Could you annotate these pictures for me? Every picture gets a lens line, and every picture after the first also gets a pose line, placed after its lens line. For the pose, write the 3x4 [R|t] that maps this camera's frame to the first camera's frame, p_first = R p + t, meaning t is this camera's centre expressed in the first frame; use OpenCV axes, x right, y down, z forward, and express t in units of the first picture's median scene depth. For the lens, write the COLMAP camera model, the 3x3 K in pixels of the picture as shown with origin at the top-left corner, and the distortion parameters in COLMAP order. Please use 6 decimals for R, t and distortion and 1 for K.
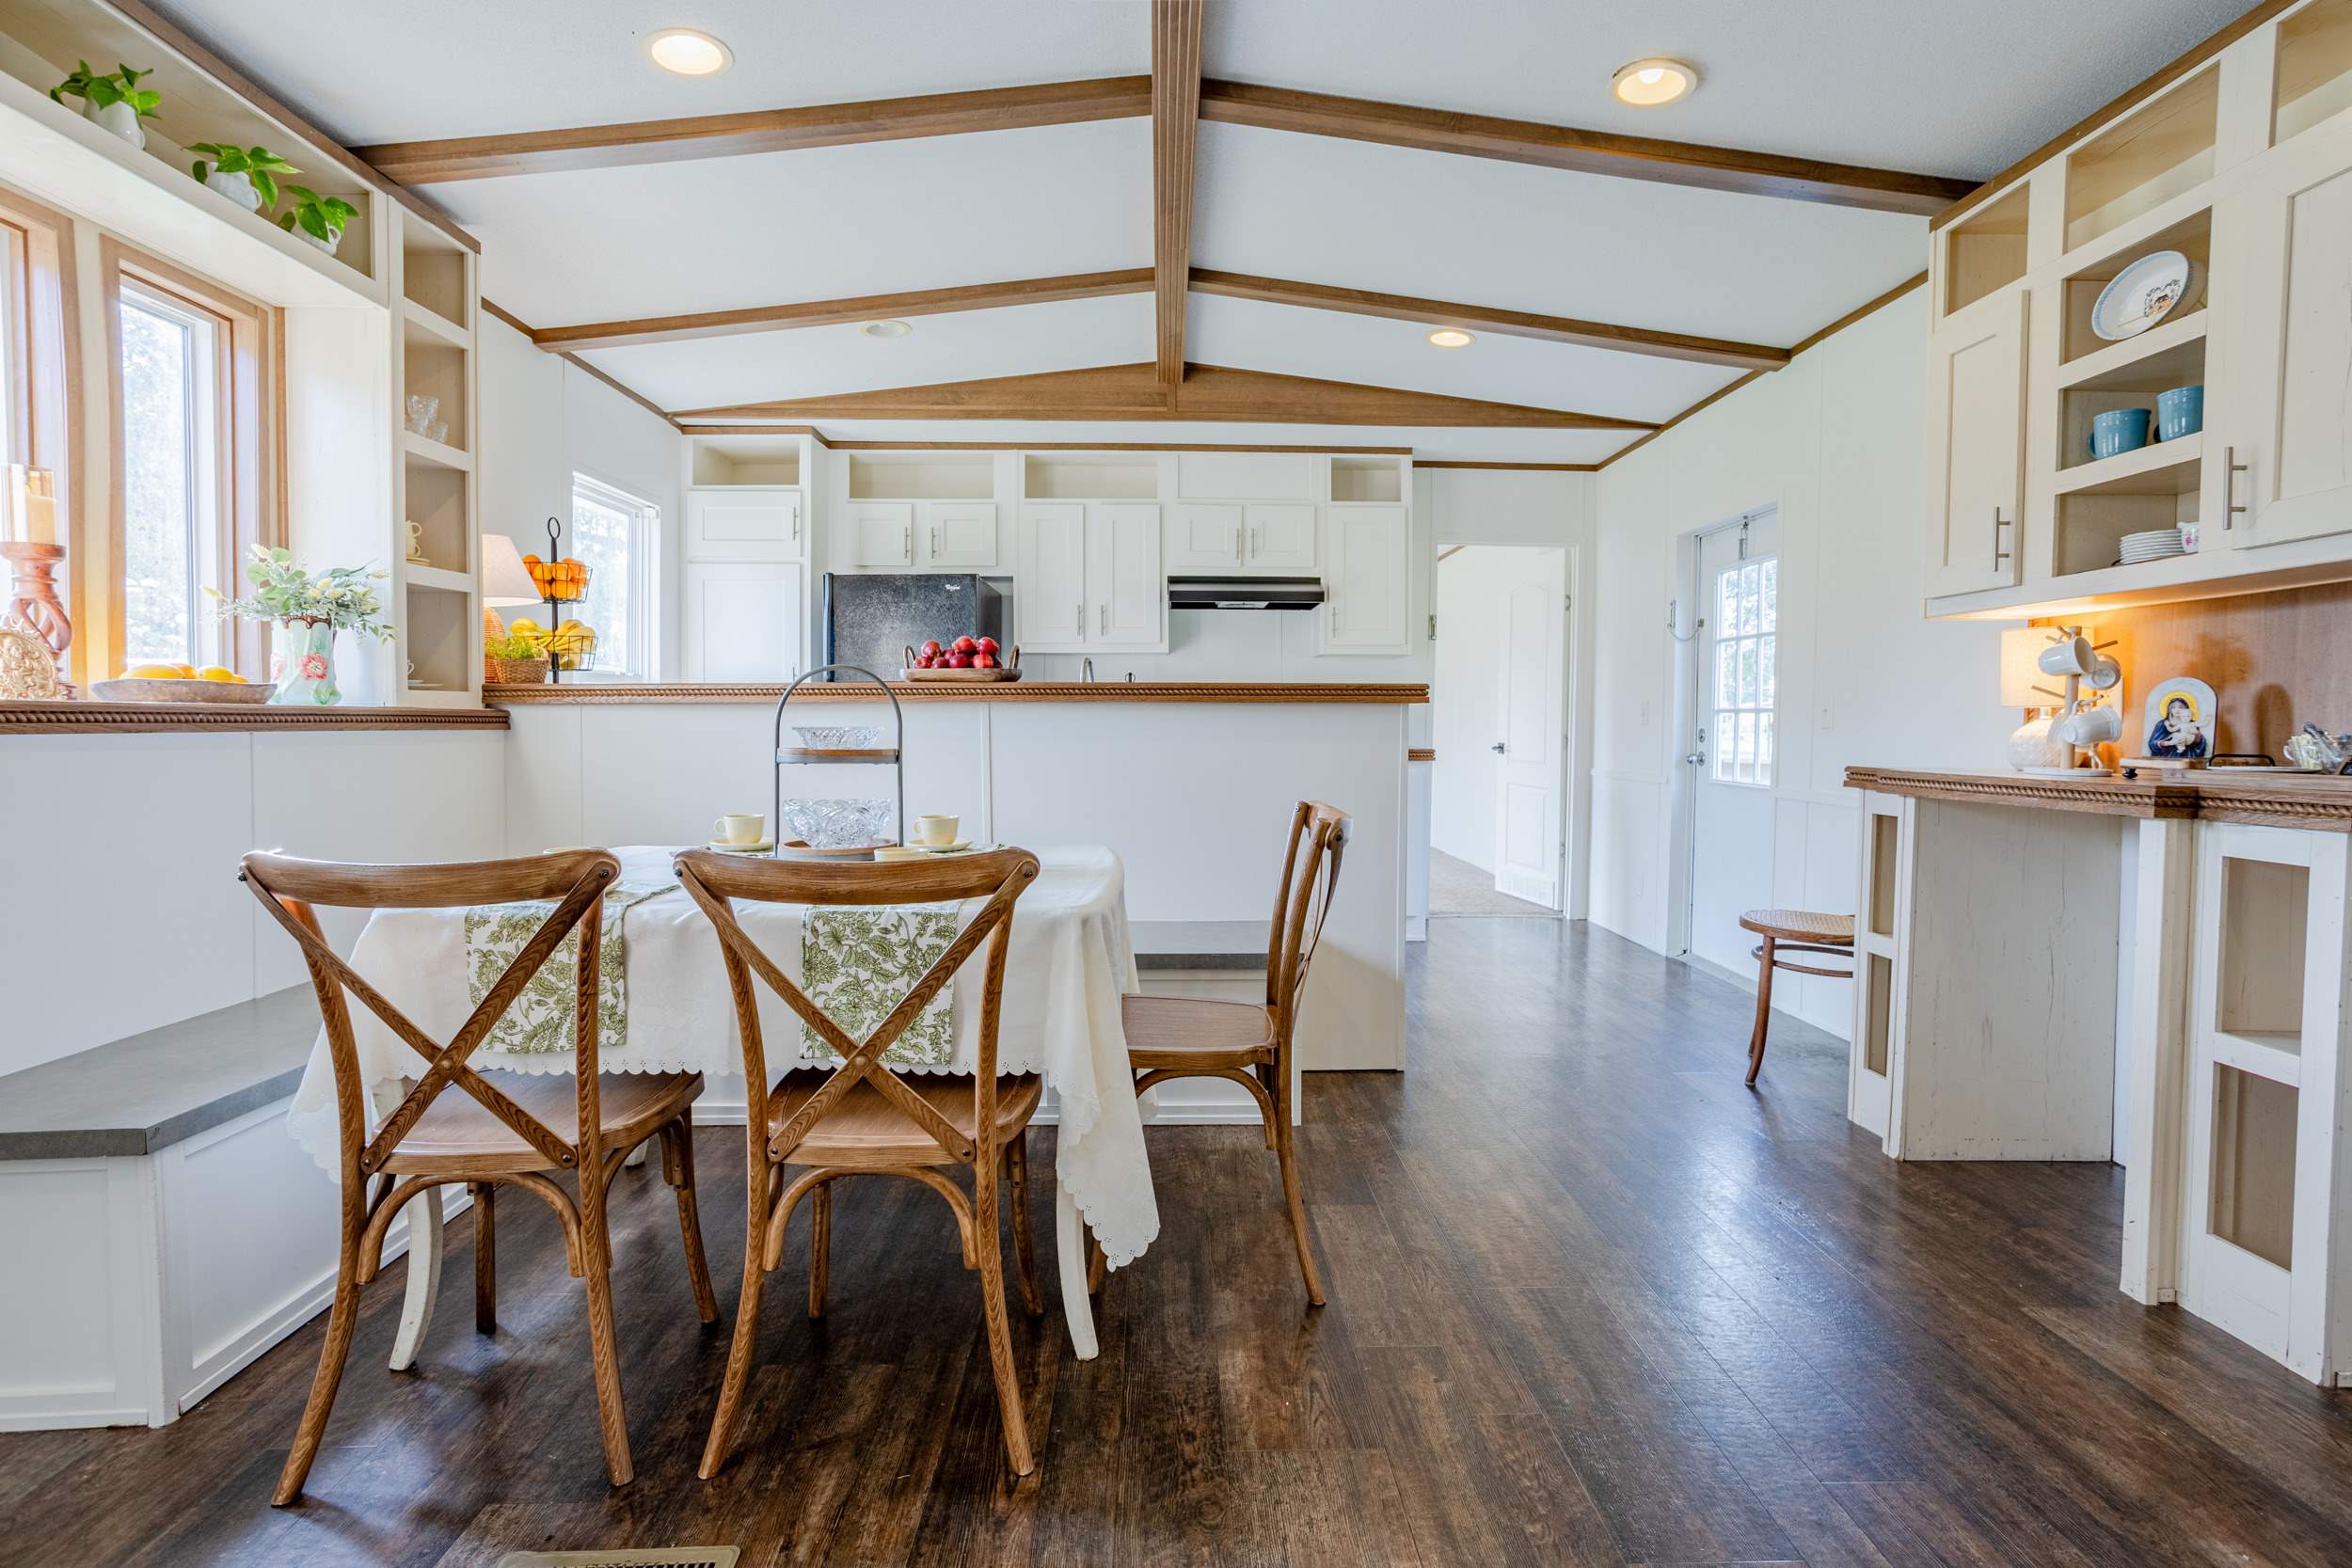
lens RADIAL K [[1127.9, 0, 1169.1], [0, 1127.9, 761.5], [0, 0, 1]] dist [-0.005549, 0.004215]
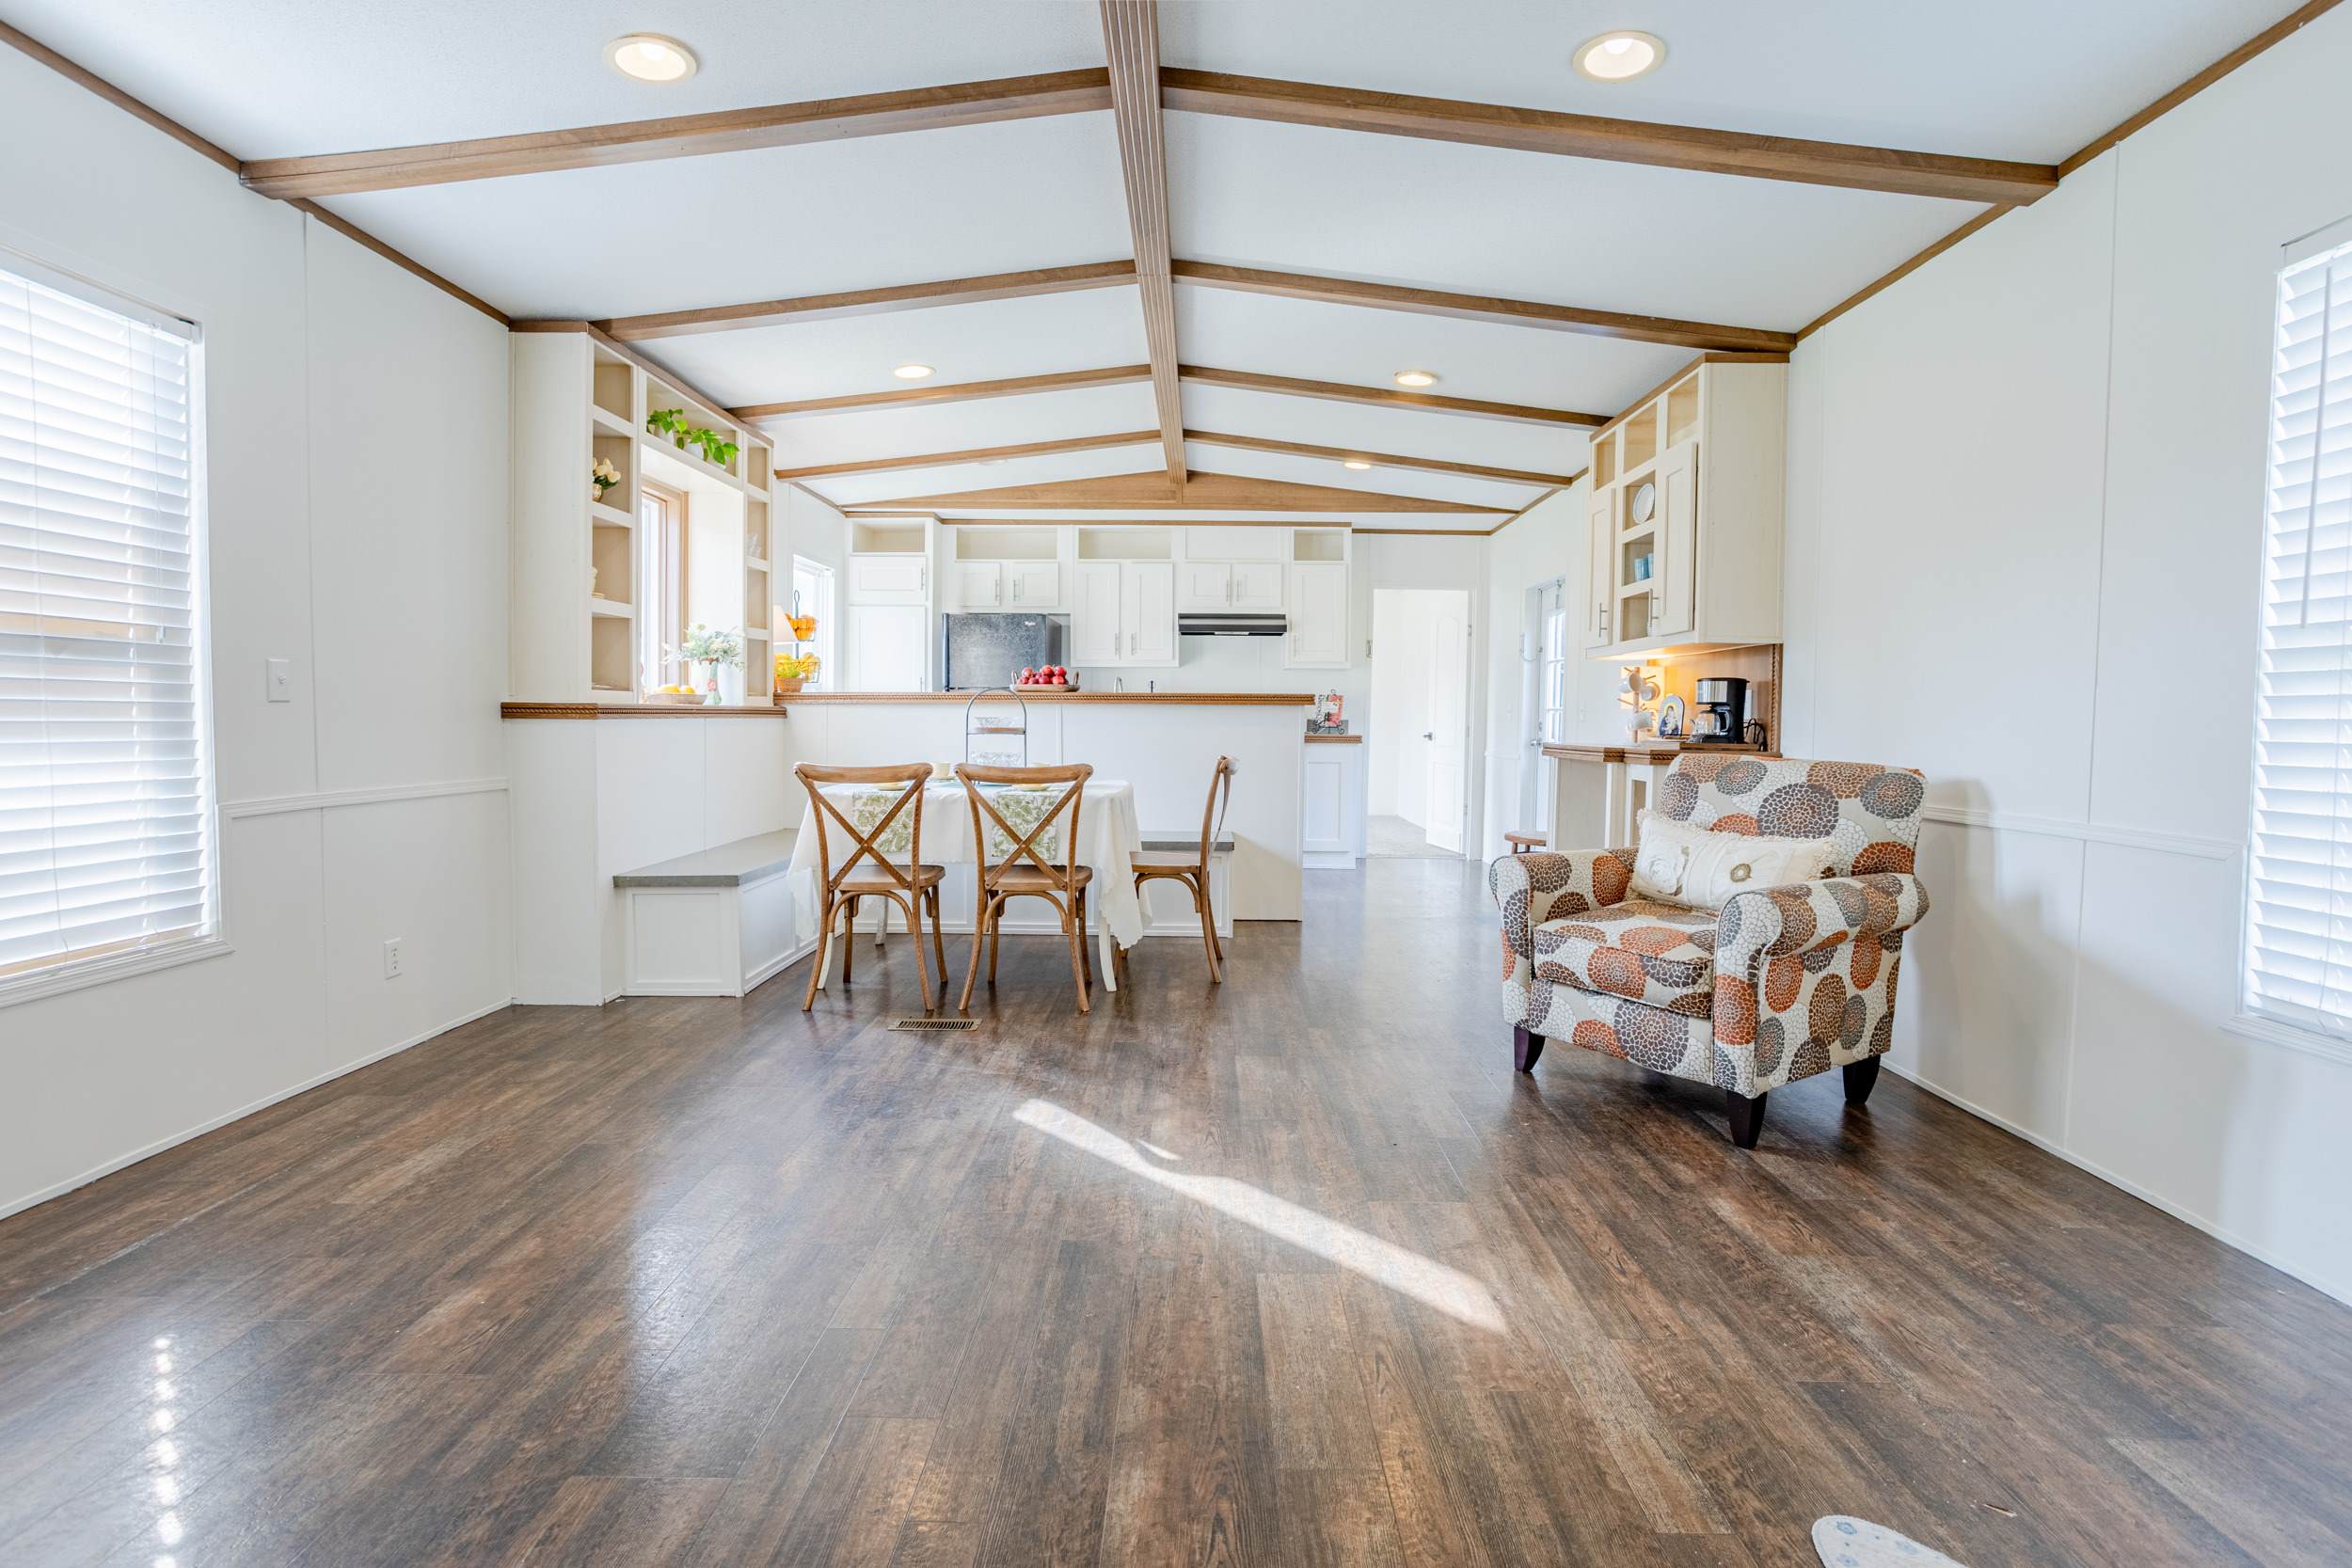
lens RADIAL K [[1127.9, 0, 1169.5], [0, 1127.9, 774.7], [0, 0, 1]] dist [-0.005549, 0.004215]
pose [[0.999265, 0.006667, -0.037747, 0.058359], [-0.006019, 0.999833, 0.017276, 0.020542], [0.037856, -0.017037, 0.999138, -0.584831]]
